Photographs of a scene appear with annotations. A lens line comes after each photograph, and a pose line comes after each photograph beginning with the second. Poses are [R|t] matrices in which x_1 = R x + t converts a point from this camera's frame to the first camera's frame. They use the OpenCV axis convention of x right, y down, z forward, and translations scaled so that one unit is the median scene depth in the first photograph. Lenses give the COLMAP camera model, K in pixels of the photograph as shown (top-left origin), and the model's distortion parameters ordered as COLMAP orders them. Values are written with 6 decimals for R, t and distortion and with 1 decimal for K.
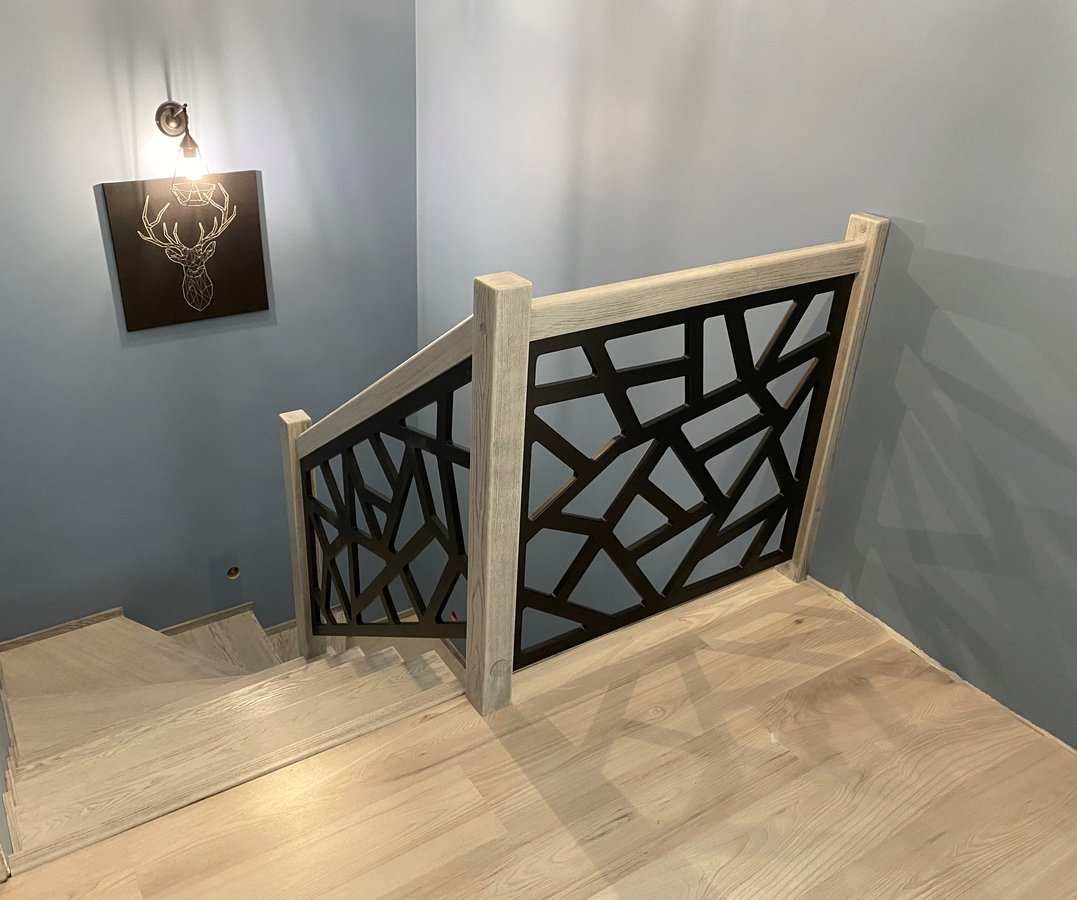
lens RADIAL K [[868.9, 0, 442.7], [0, 868.9, 424.3], [0, 0, 1]] dist [0.010764, 0.005045]
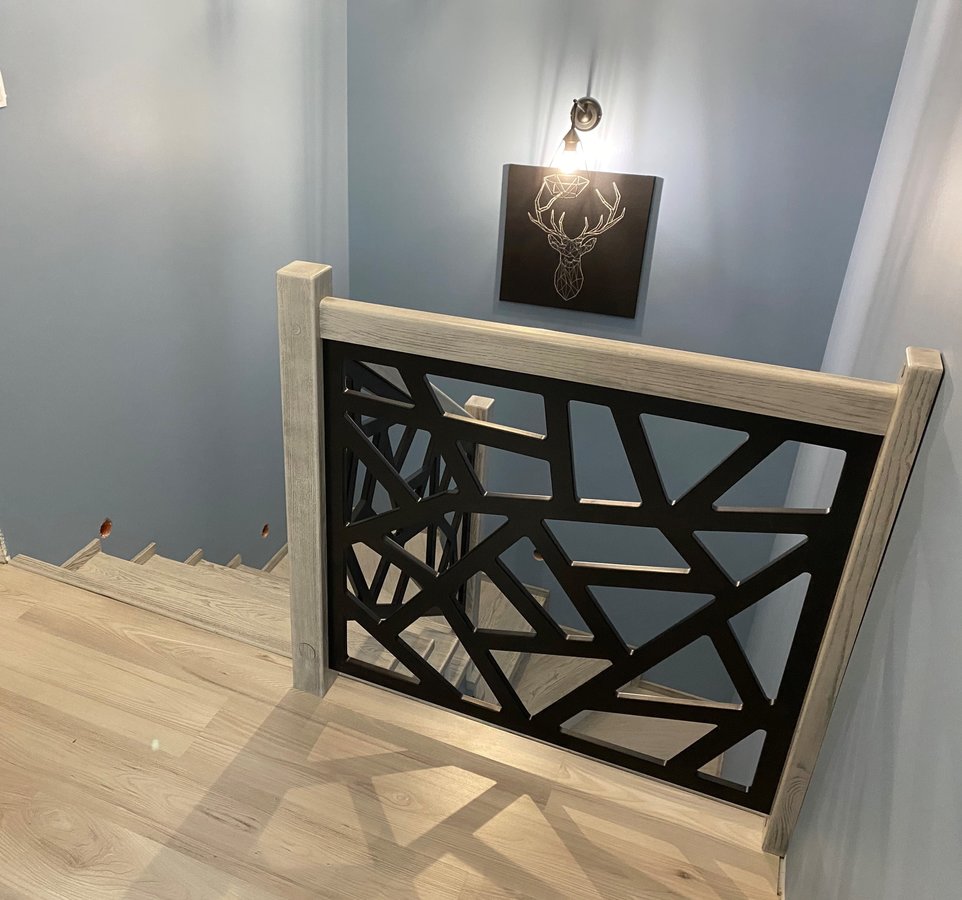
lens RADIAL K [[901.9, 0, 481.0], [0, 901.9, 450.0], [0, 0, 1]] dist [0.018882, -0.011233]
pose [[0.595559, 0.365825, -0.715179, 0.745316], [-0.364691, 0.916383, 0.165051, -0.160878], [0.715758, 0.162522, 0.679173, 0.336968]]
